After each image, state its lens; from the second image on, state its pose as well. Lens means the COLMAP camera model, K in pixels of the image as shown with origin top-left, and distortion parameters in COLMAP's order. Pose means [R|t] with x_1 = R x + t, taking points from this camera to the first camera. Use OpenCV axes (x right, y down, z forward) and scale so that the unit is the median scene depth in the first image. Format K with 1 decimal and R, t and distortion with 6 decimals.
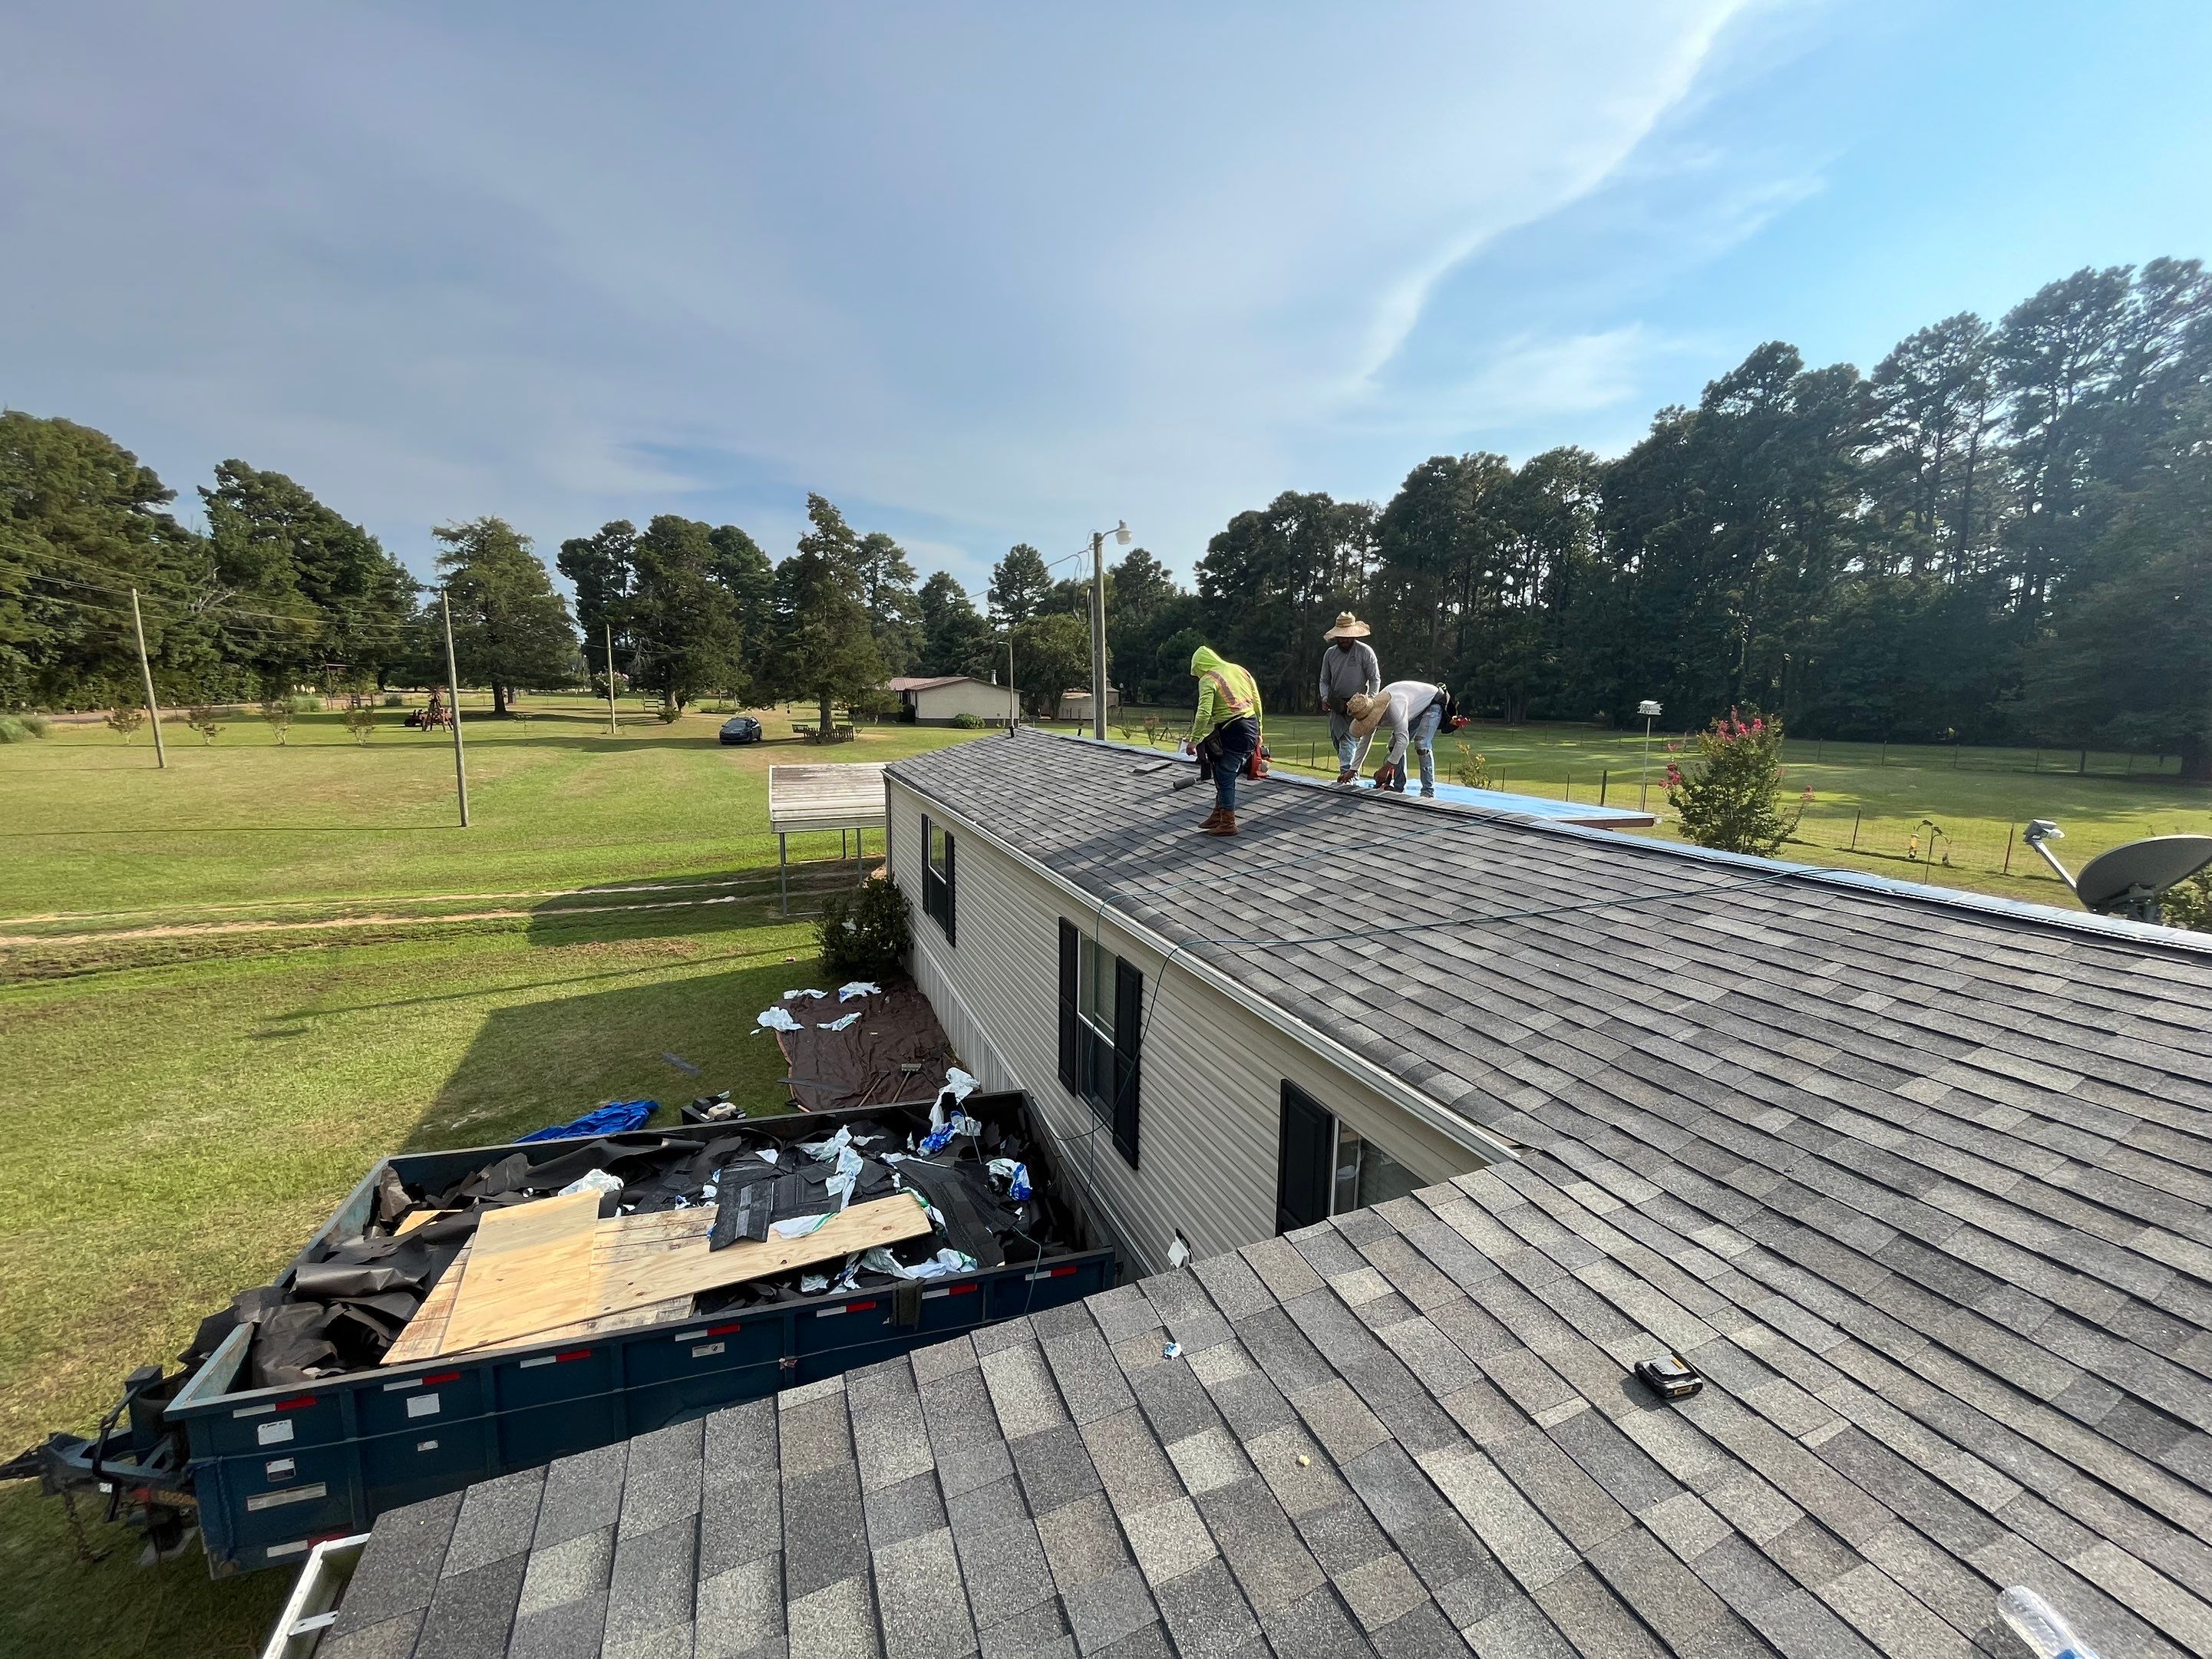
lens RADIAL K [[897.5, 0, 1113.1], [0, 897.5, 831.0], [0, 0, 1]] dist [-0.000570, -0.000153]
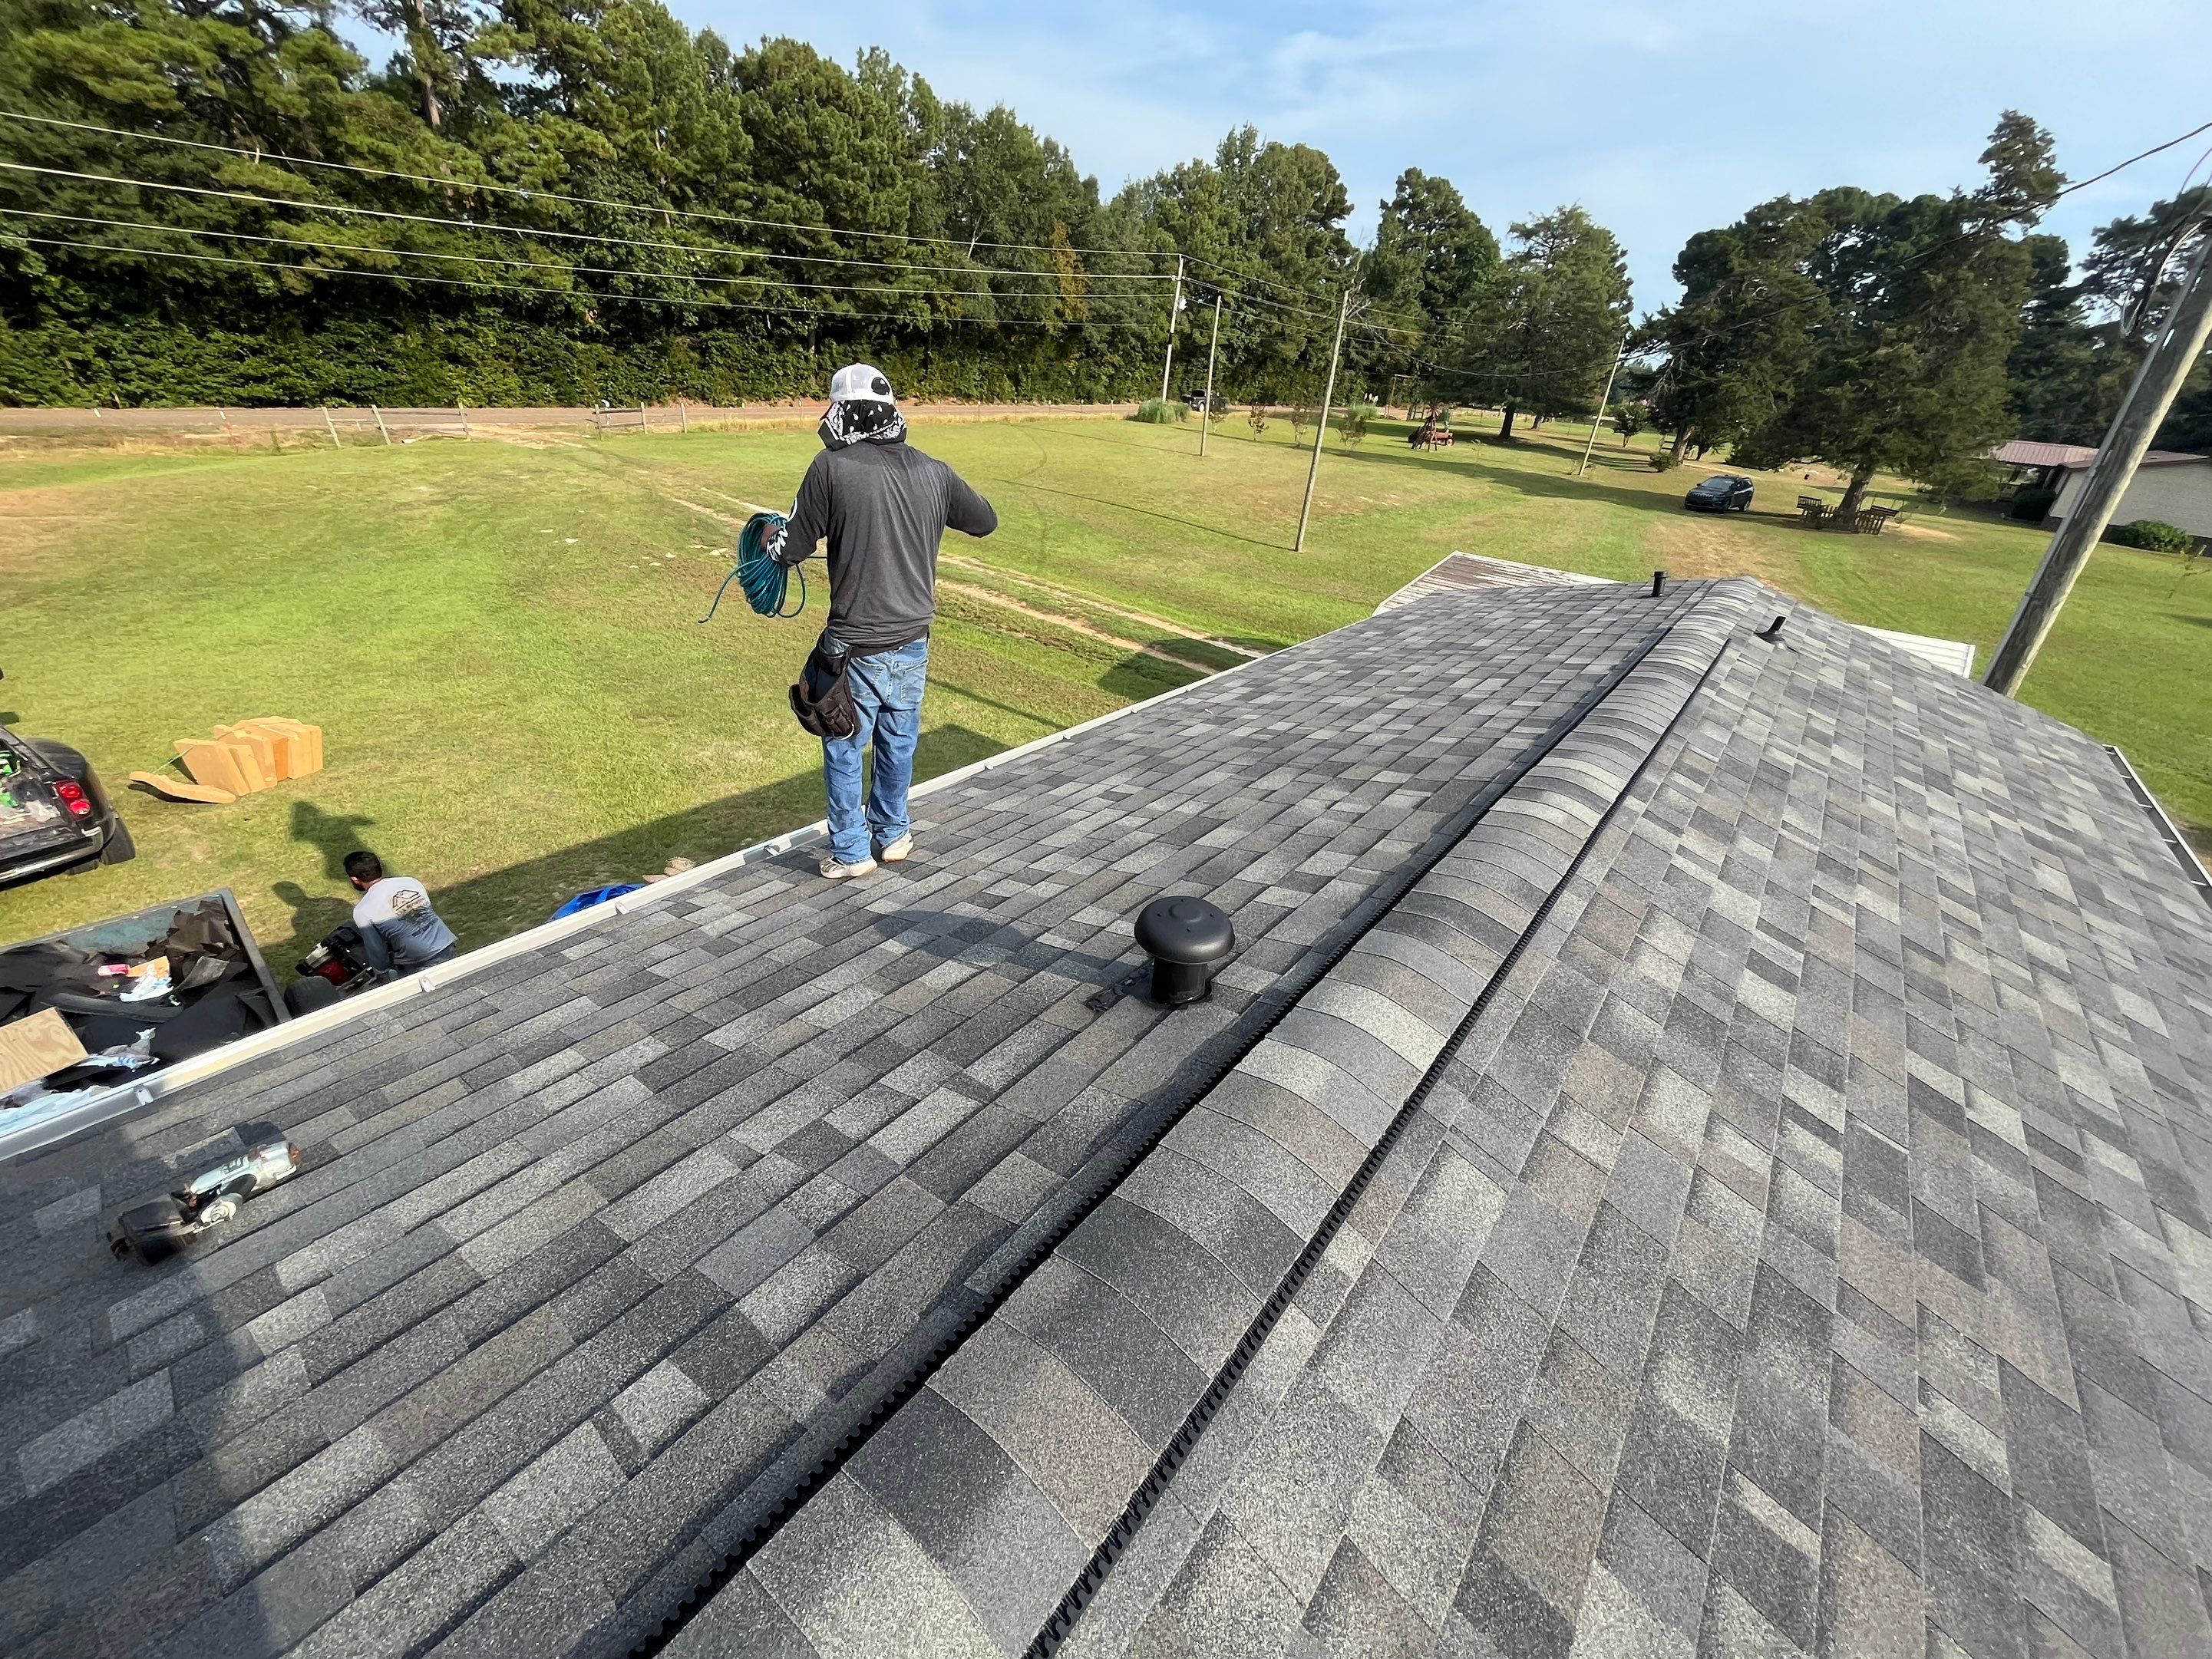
lens RADIAL K [[907.3, 0, 1106.0], [0, 907.3, 829.5], [0, 0, 1]] dist [-0.000410, -0.000140]
pose [[0.492941, 0.429697, -0.756552, 0.026569], [-0.215827, 0.902749, 0.372107, -0.016488], [0.842869, -0.020143, 0.537742, 0.076491]]
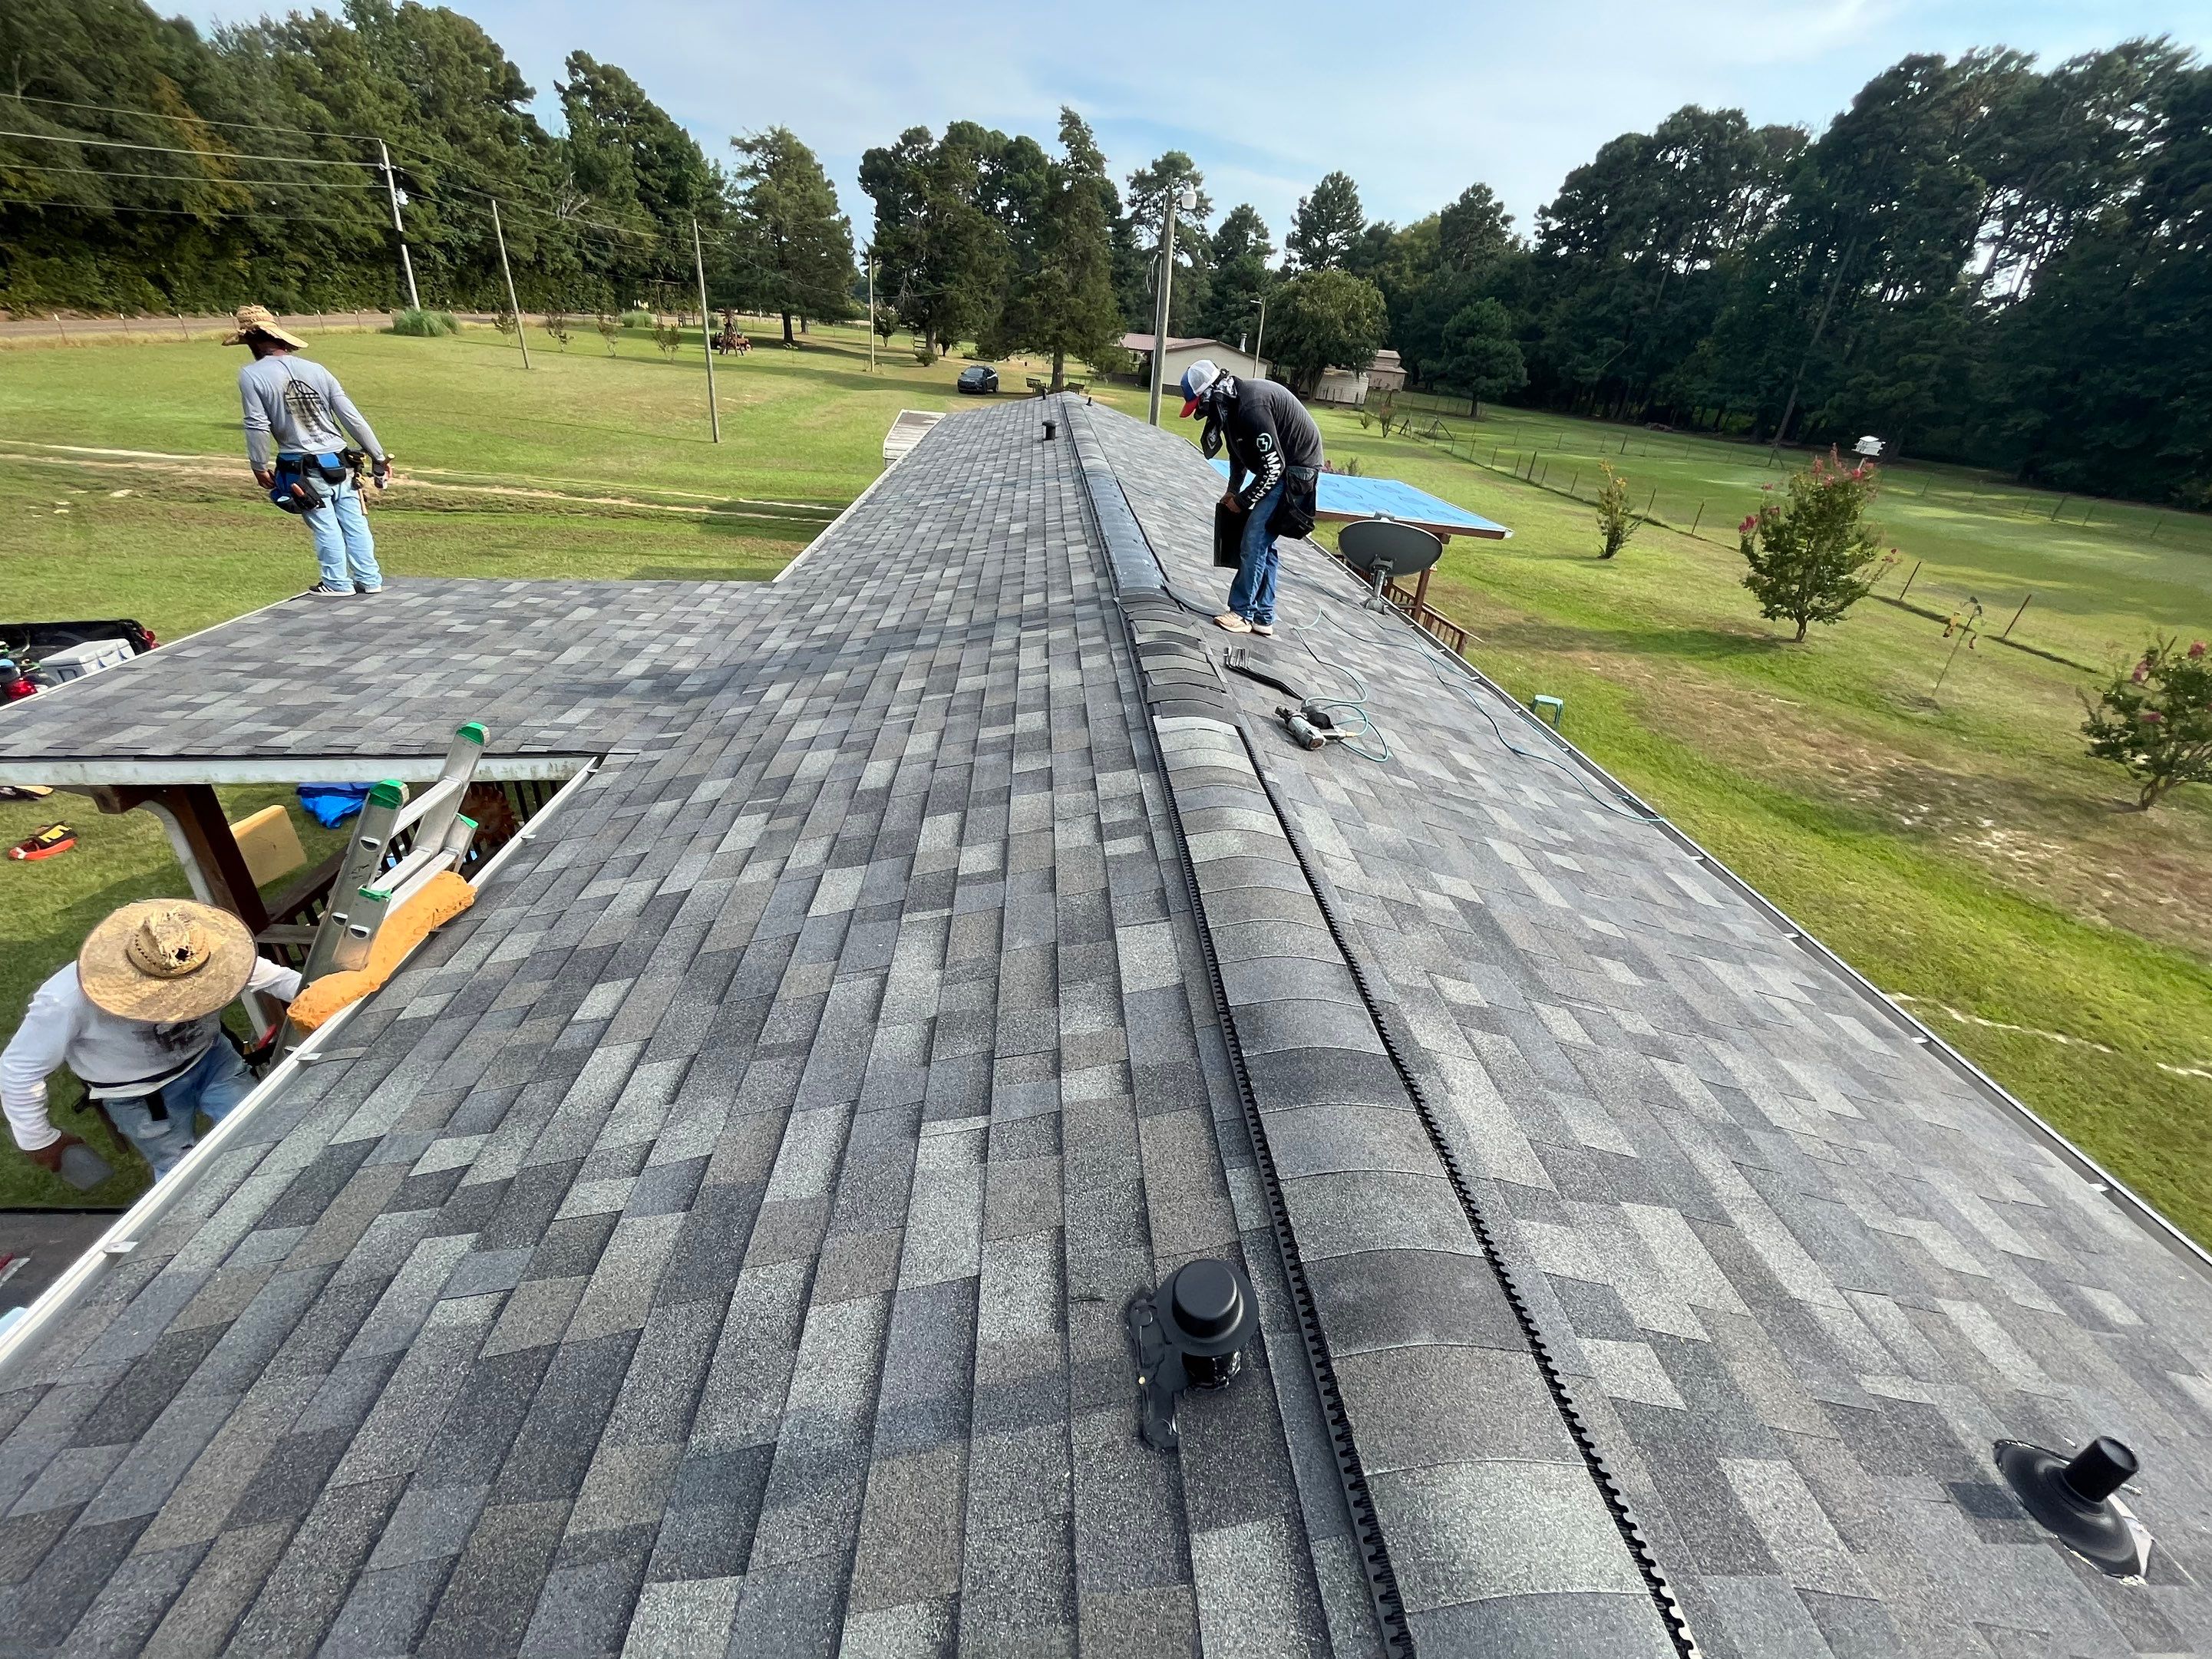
lens RADIAL K [[898.5, 0, 1116.5], [0, 898.5, 828.7], [0, 0, 1]] dist [-0.001624, -0.000232]
pose [[0.947401, 0.212187, -0.239600, 0.060230], [-0.123710, 0.933233, 0.337301, 0.001763], [0.295174, -0.289919, 0.910395, -0.031834]]
